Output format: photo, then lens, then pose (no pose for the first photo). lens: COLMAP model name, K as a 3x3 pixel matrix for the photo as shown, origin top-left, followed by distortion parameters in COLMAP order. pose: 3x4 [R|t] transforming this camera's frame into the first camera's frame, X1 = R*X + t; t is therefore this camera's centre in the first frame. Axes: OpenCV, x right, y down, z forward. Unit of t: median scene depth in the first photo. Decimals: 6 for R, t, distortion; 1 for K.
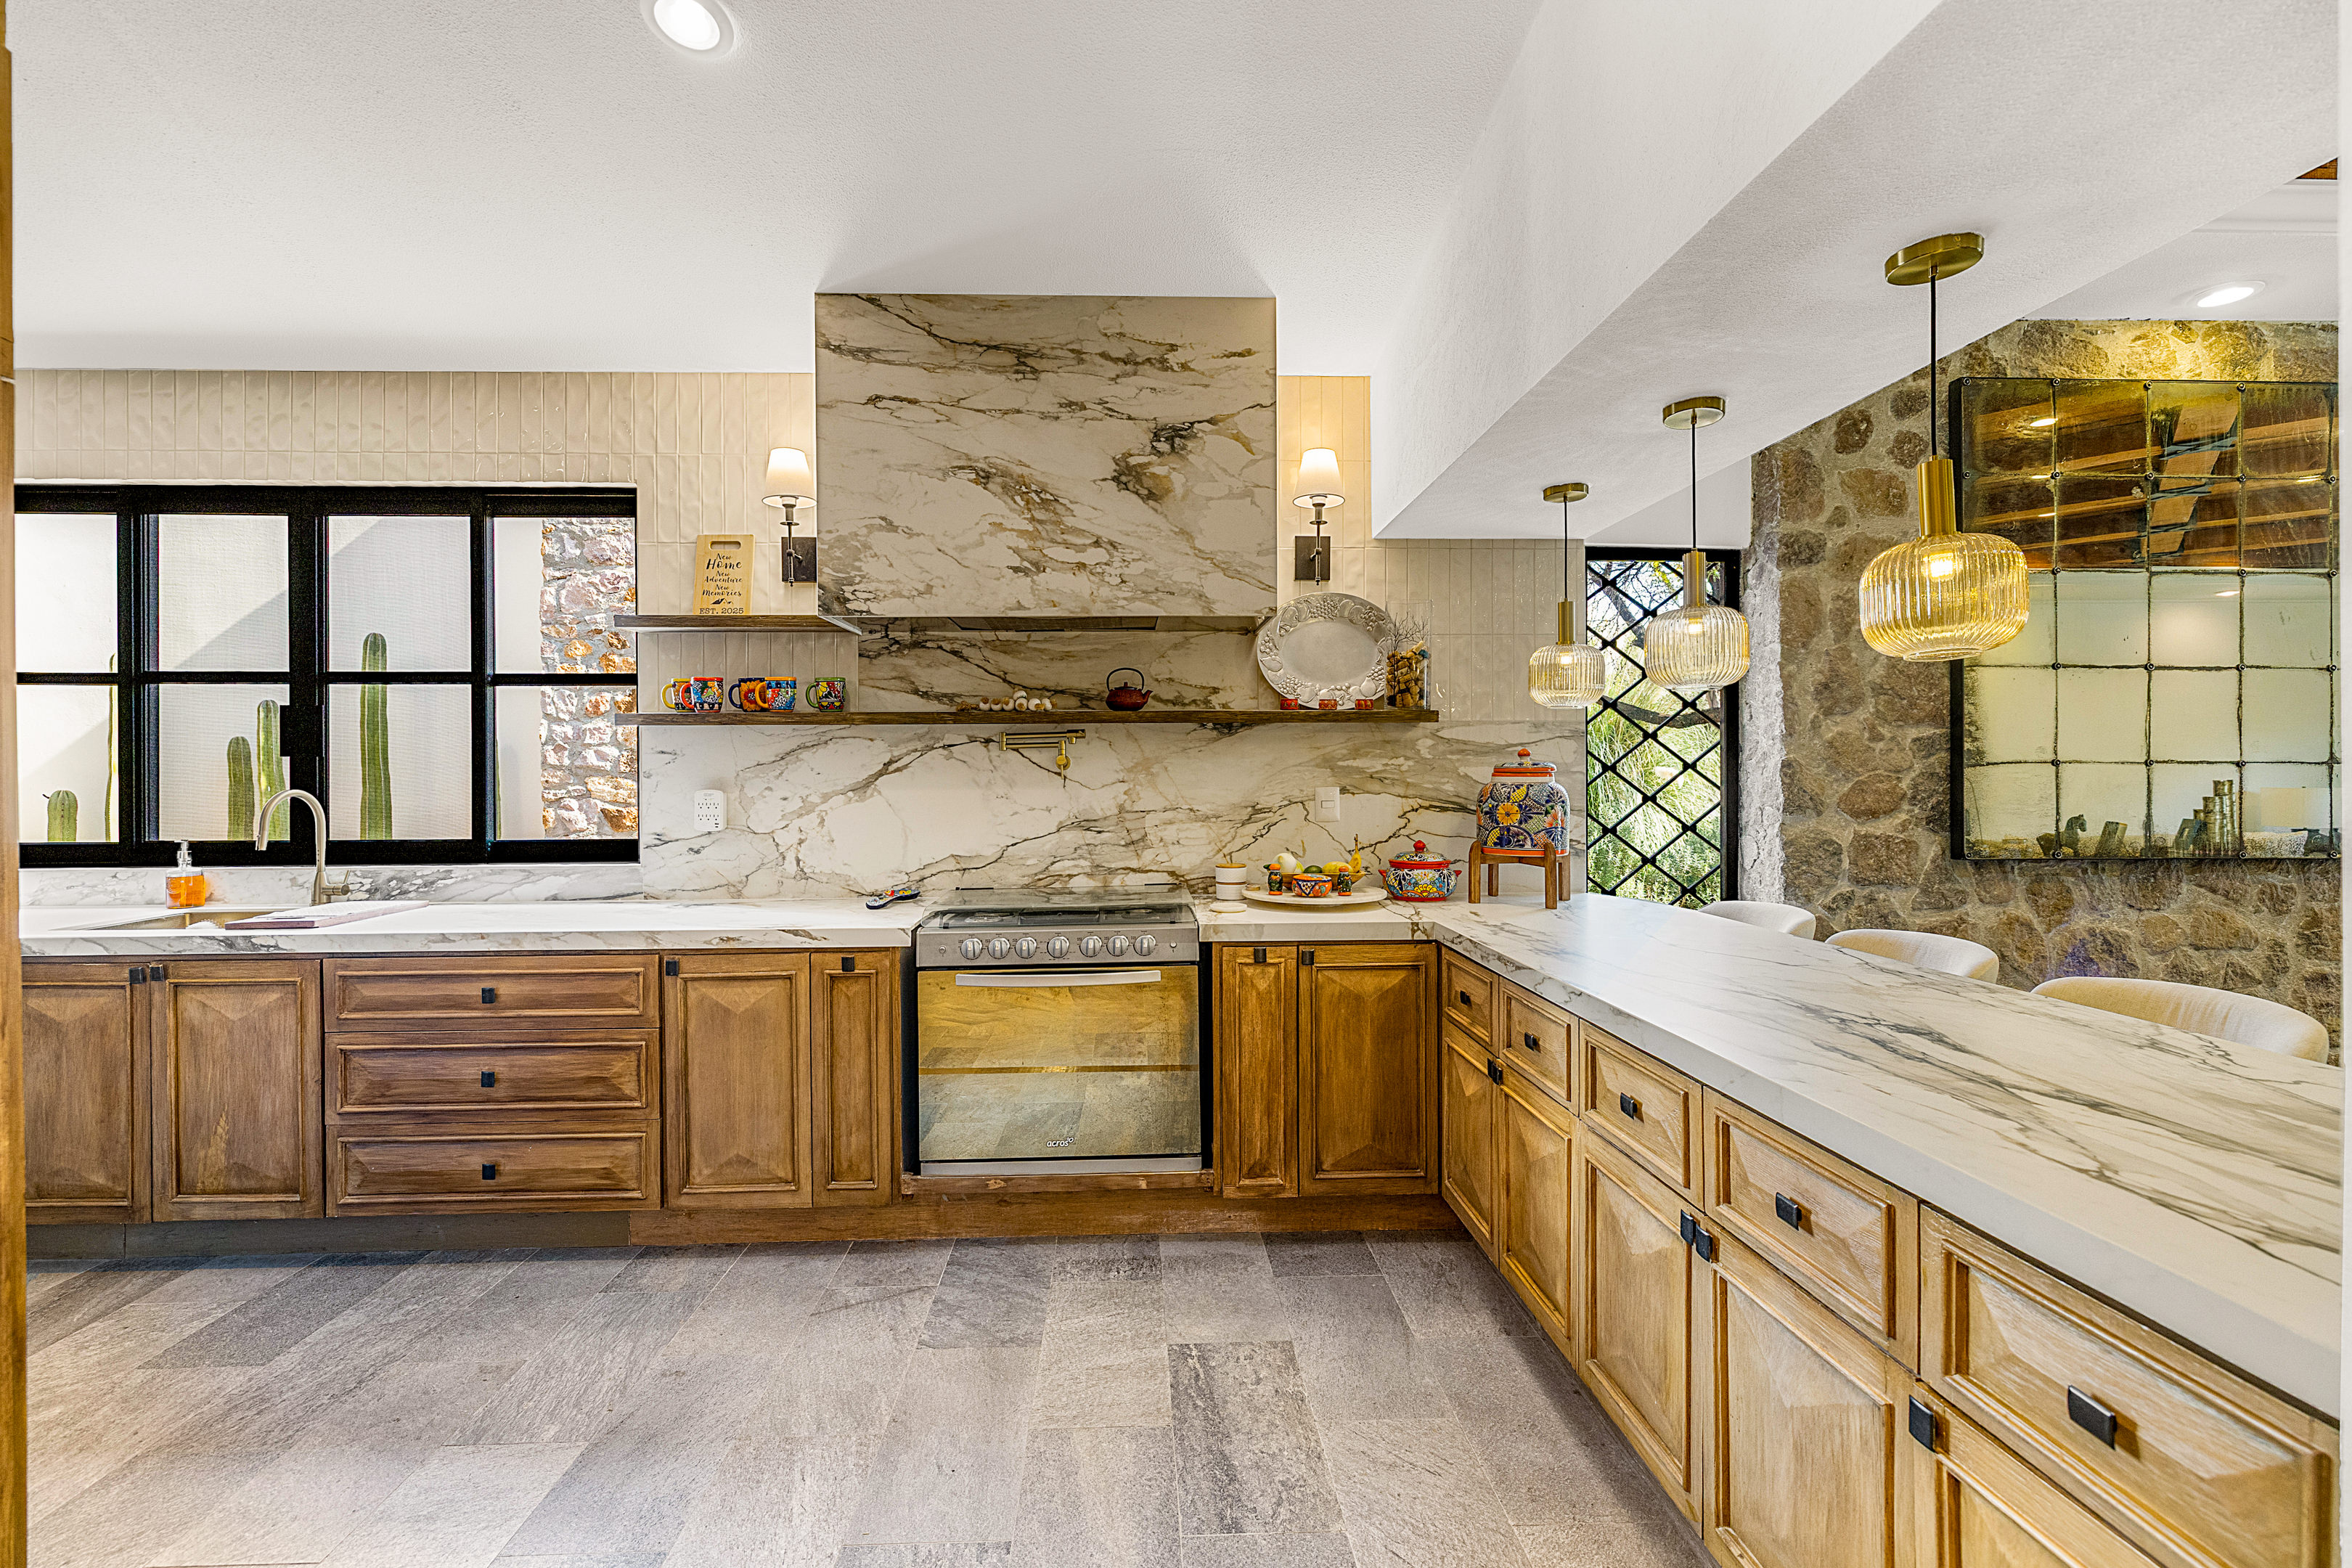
lens RADIAL K [[1002.8, 0, 1169.6], [0, 1002.8, 778.7], [0, 0, 1]] dist [0.001626, 0.000210]
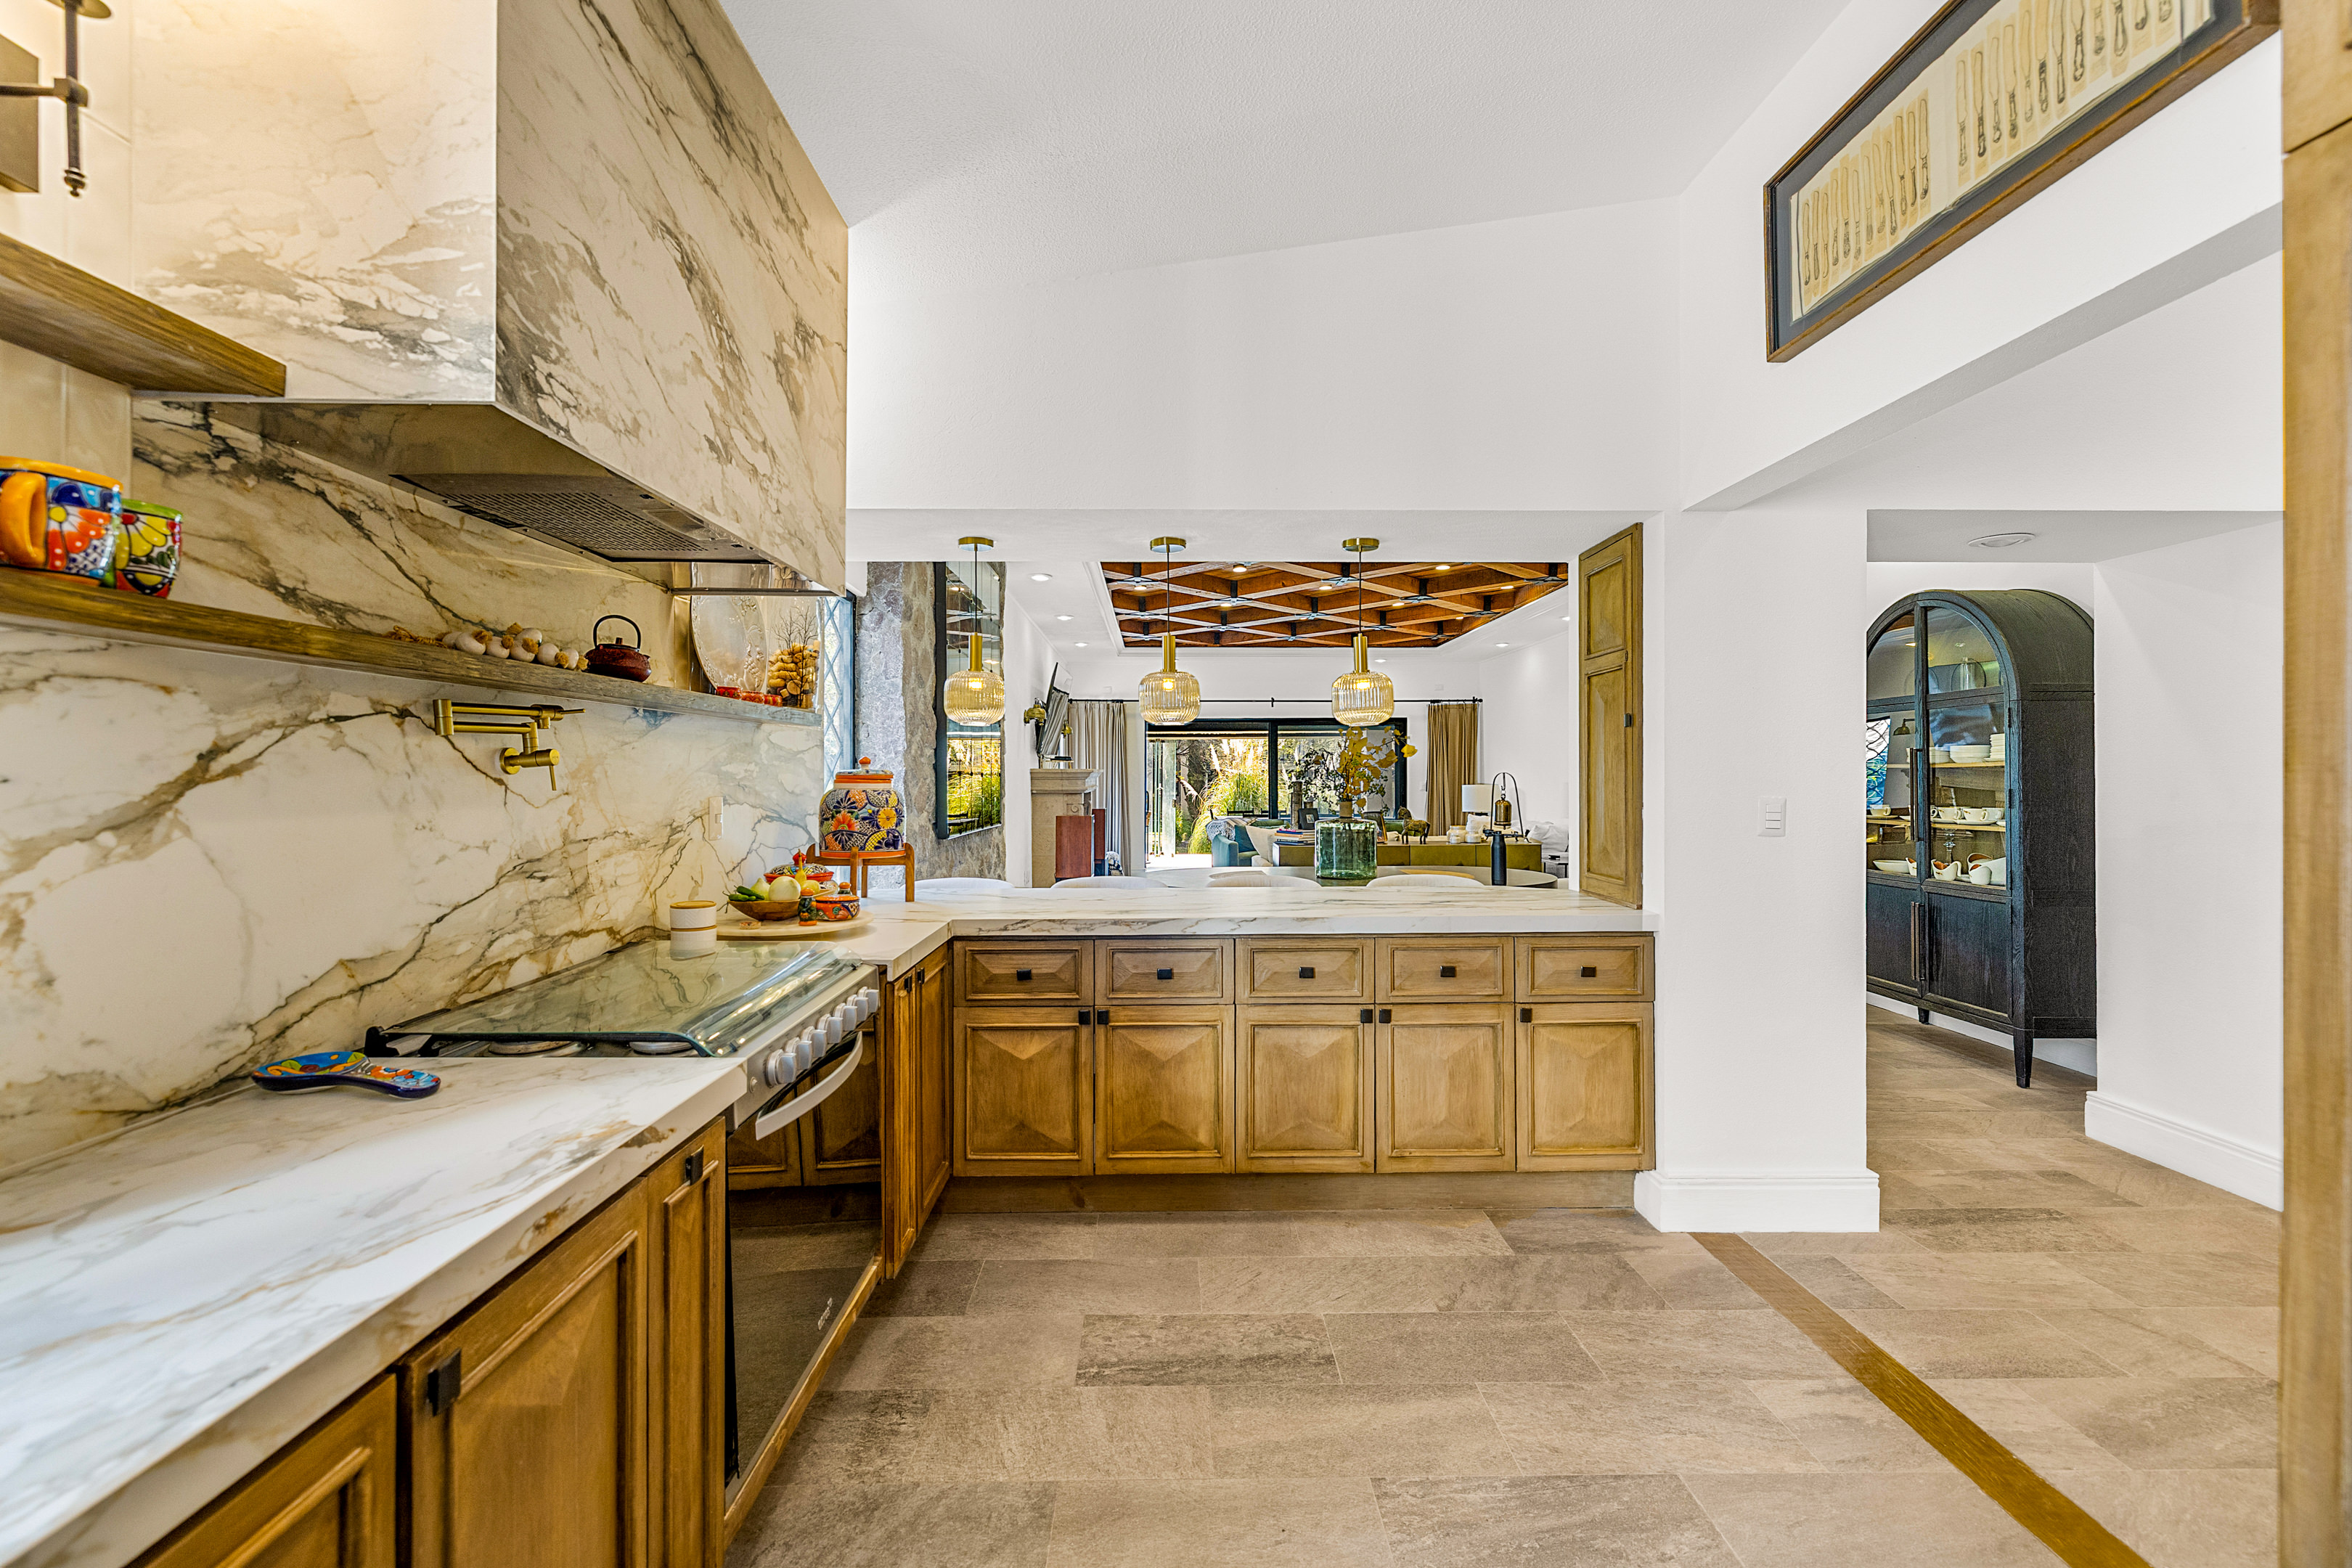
lens RADIAL K [[1002.8, 0, 1169.6], [0, 1002.8, 778.7], [0, 0, 1]] dist [0.001626, 0.000210]
pose [[0.031360, 0.001287, 0.999507, -0.745634], [0.009057, 0.999958, -0.001572, -0.002086], [-0.999467, 0.009102, 0.031347, 0.696681]]
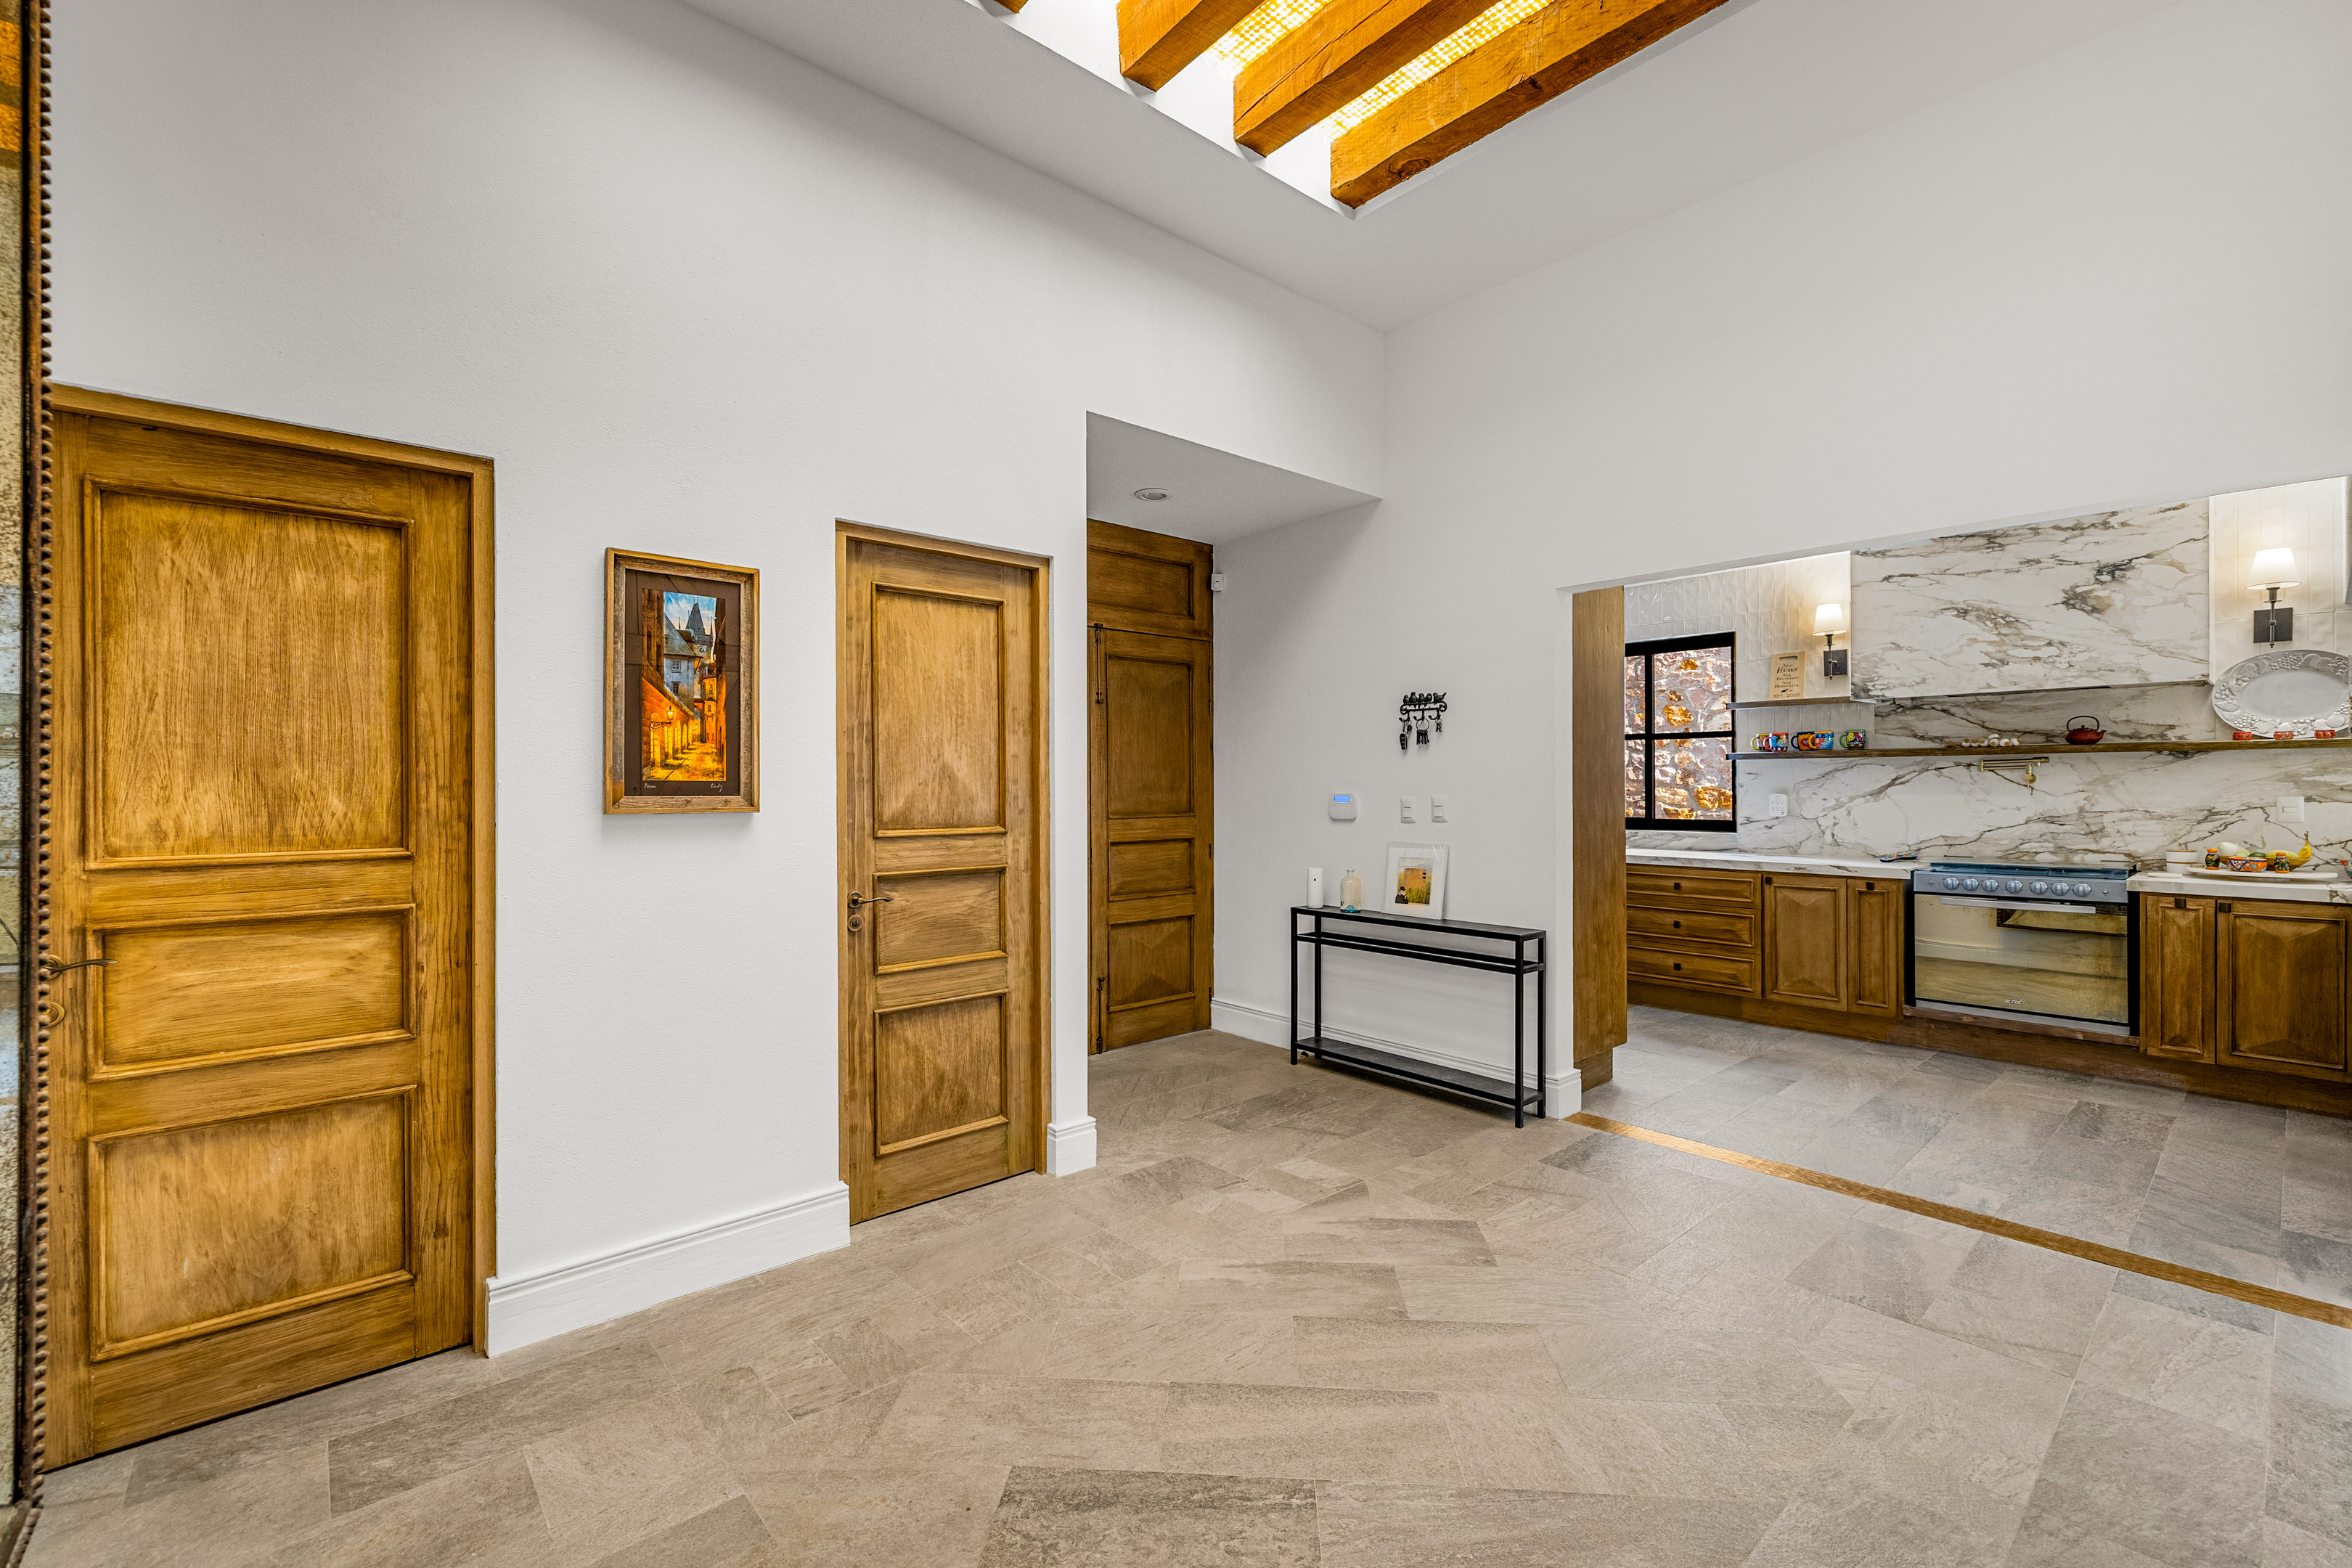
lens RADIAL K [[995.2, 0, 1176.0], [0, 995.2, 784.0], [0, 0, 1]] dist [0.001319, -0.000434]
pose [[0.628280, 0.002530, -0.777983, 0.294197], [-0.008349, 0.999959, -0.003491, 0.009774], [0.777942, 0.008688, 0.628275, -1.112337]]
